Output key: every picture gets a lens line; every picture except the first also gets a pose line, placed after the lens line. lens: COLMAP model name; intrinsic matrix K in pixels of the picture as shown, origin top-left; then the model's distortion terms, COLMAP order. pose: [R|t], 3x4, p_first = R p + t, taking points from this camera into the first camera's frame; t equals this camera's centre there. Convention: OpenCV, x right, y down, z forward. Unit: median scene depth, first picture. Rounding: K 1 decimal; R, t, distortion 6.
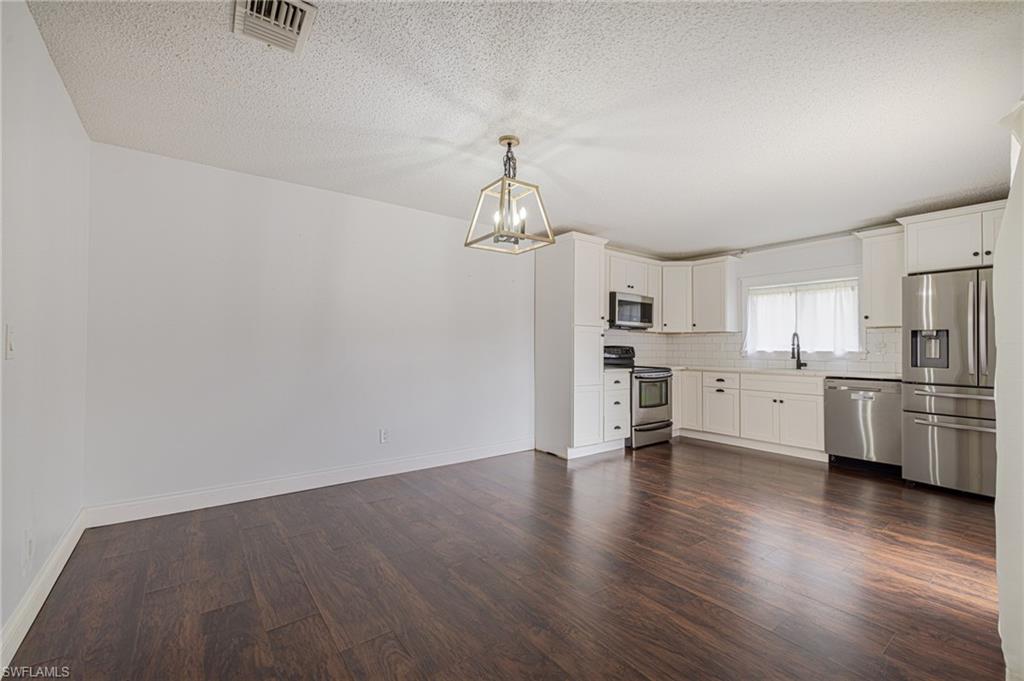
lens RADIAL K [[446.6, 0, 507.3], [0, 446.6, 337.7], [0, 0, 1]] dist [0.000610, -0.000026]
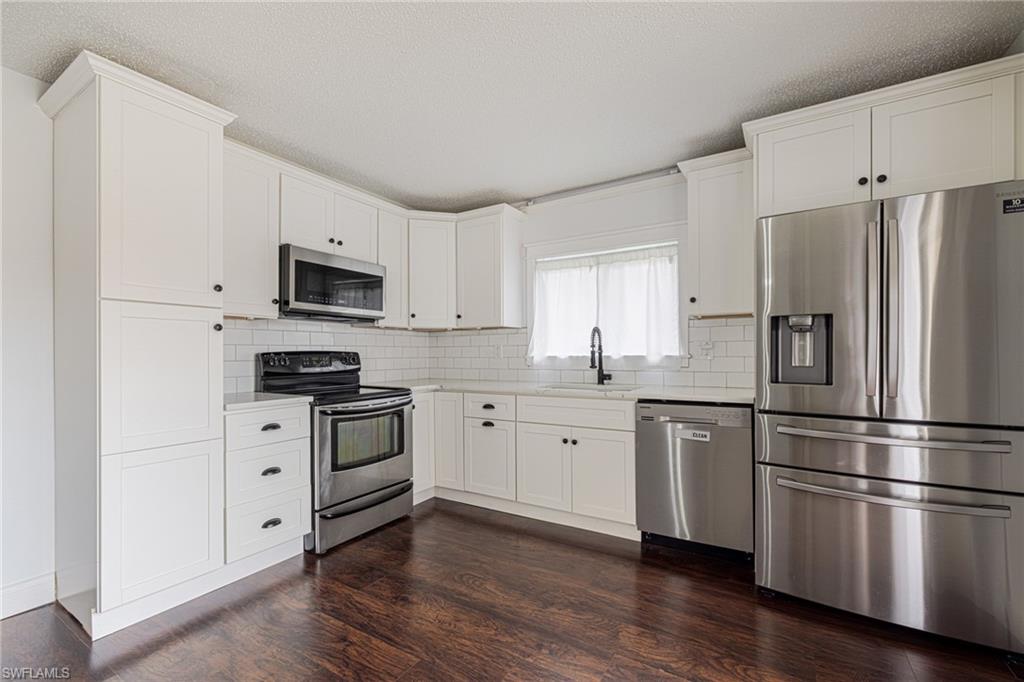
lens RADIAL K [[436.6, 0, 524.8], [0, 436.6, 352.8], [0, 0, 1]] dist [0.001704, 0.000109]
pose [[0.926497, -0.012622, 0.376089, 0.314038], [0.004597, 0.999742, 0.022227, 0.010939], [-0.376273, -0.018865, 0.926317, 0.458085]]
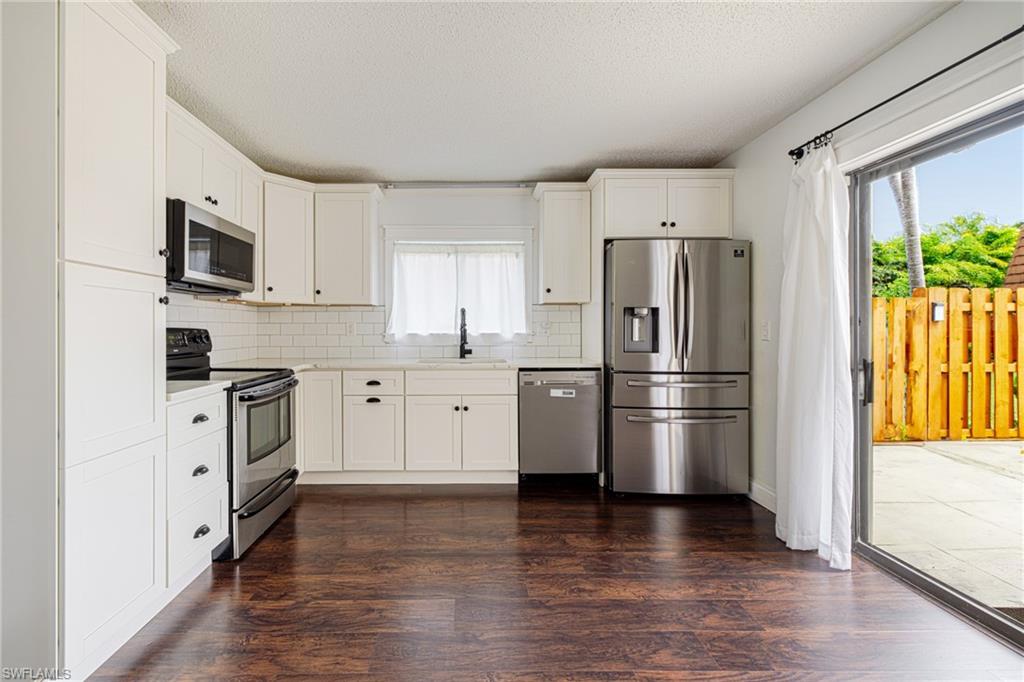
lens RADIAL K [[451.9, 0, 471.0], [0, 451.9, 326.7], [0, 0, 1]] dist [0.000671, 0.000019]
pose [[0.590221, -0.006622, 0.807214, 0.060132], [-0.013031, 0.999758, 0.017730, 0.005679], [-0.807136, -0.020984, 0.589992, 0.548862]]
